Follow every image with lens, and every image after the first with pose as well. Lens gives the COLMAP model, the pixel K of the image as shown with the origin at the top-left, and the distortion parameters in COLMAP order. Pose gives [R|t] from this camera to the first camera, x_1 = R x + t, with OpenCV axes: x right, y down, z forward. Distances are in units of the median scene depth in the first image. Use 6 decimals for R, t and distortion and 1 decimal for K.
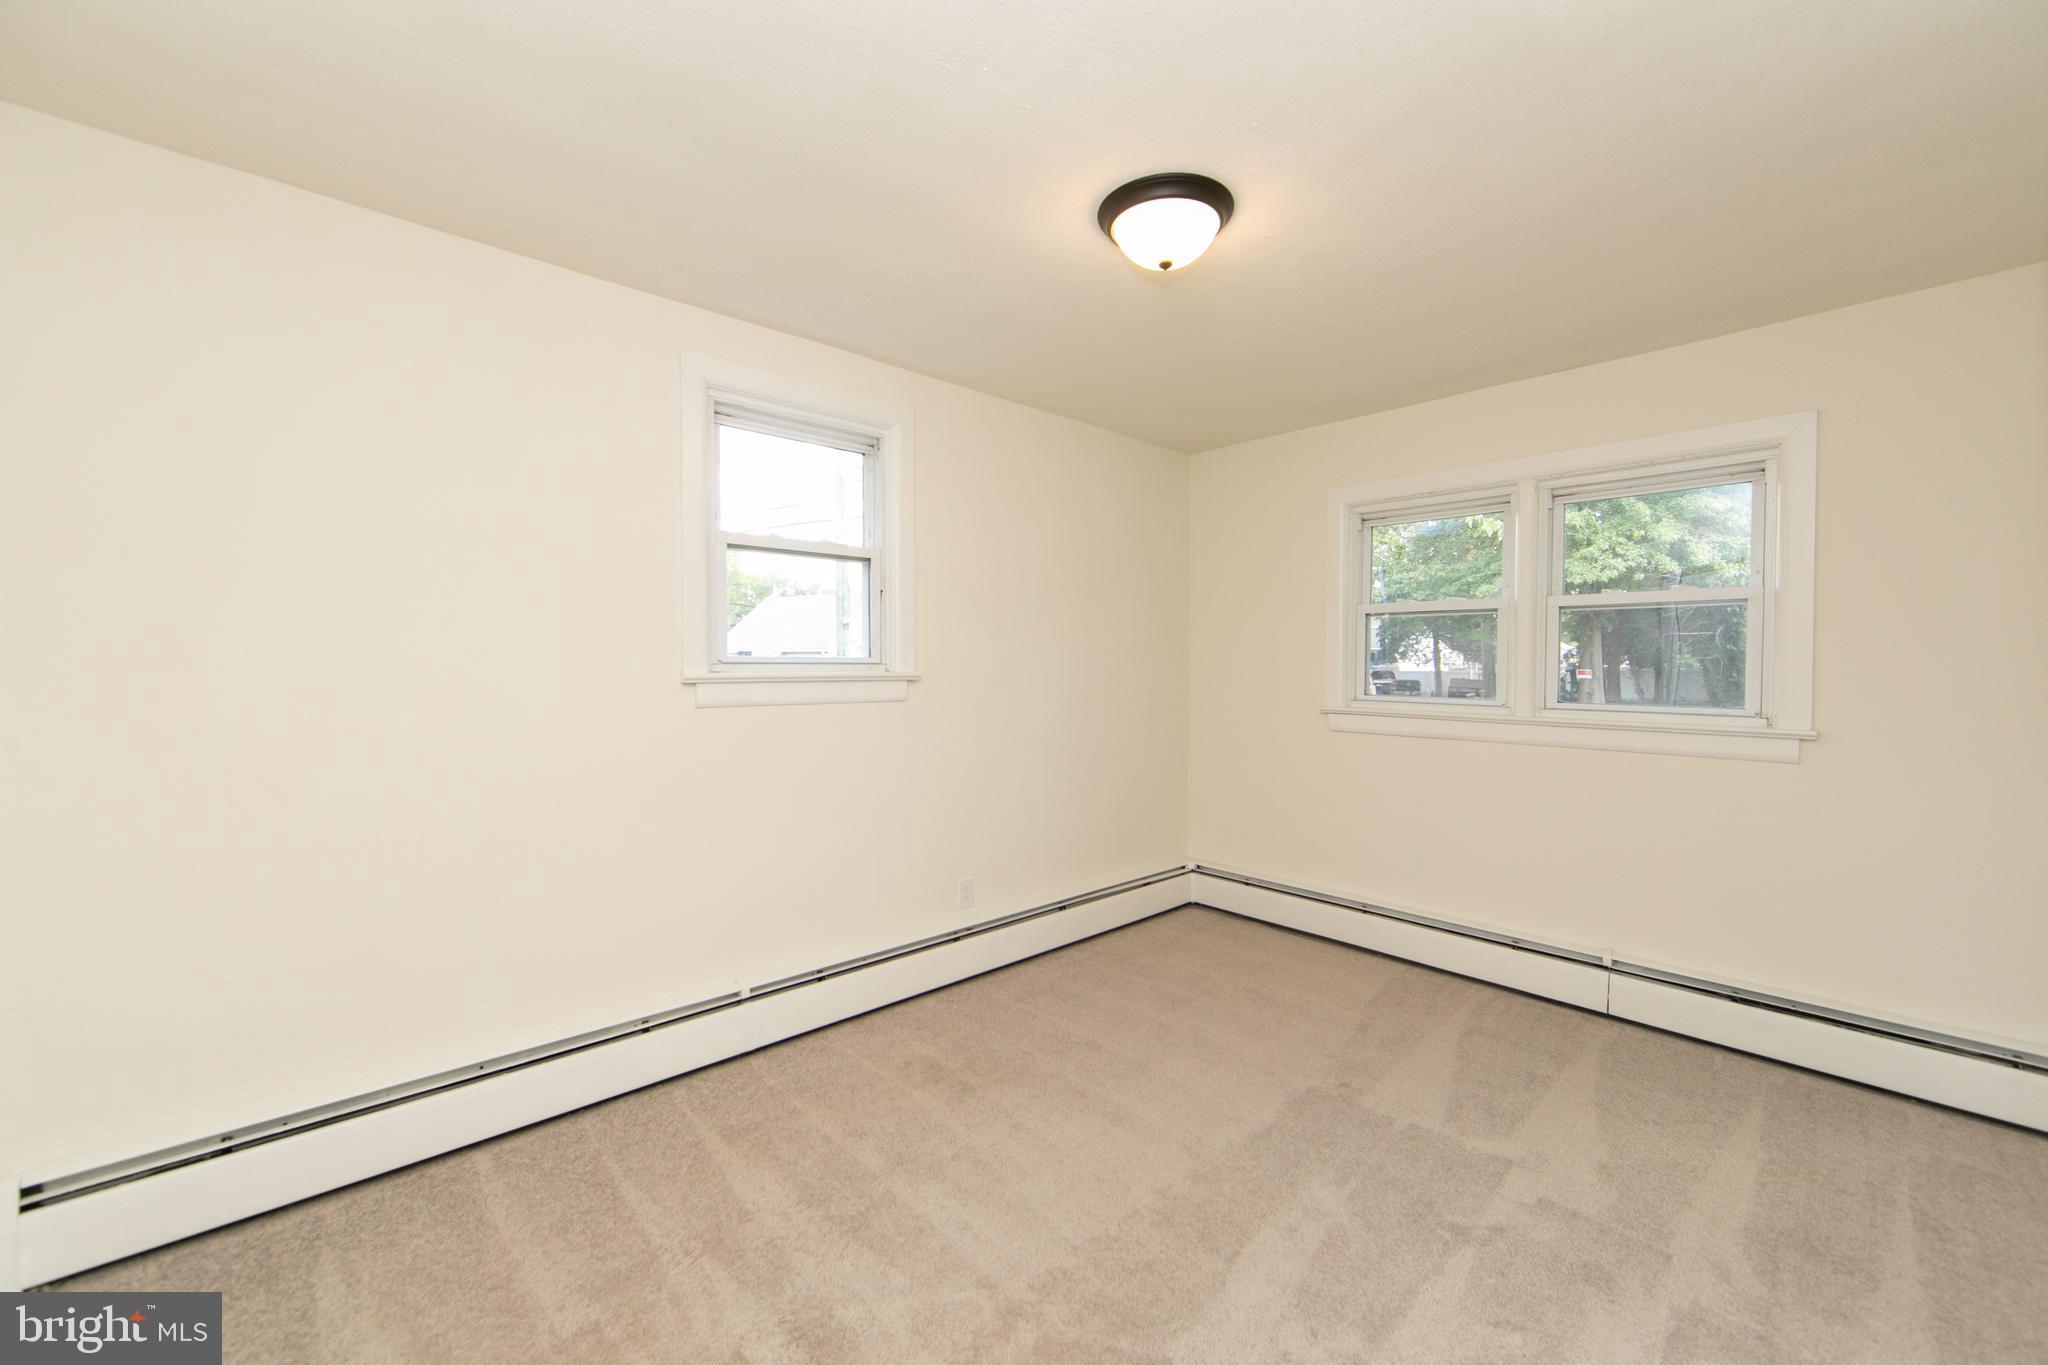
lens RADIAL K [[801.4, 0, 1024.0], [0, 801.4, 682.5], [0, 0, 1]] dist [-0.001878, -0.000181]
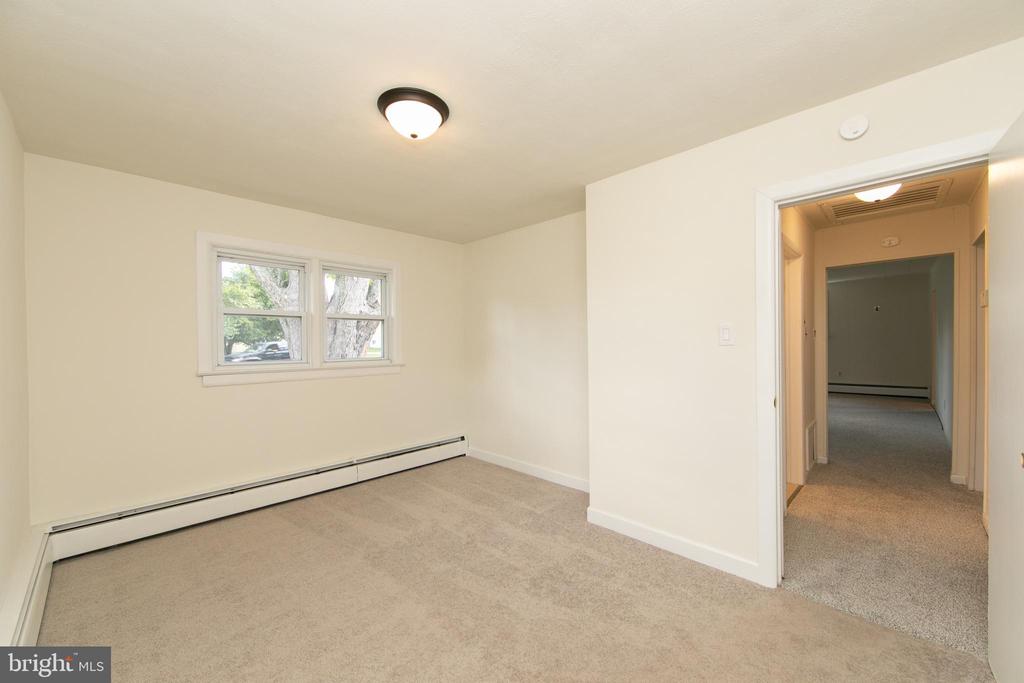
lens RADIAL K [[400.7, 0, 512.0], [0, 400.7, 341.5], [0, 0, 1]] dist [-0.001878, -0.000181]
pose [[-0.065702, -0.006710, 0.997817, -0.583752], [0.028349, 0.999561, 0.008588, -0.024148], [-0.997436, 0.028851, -0.065483, 0.618703]]
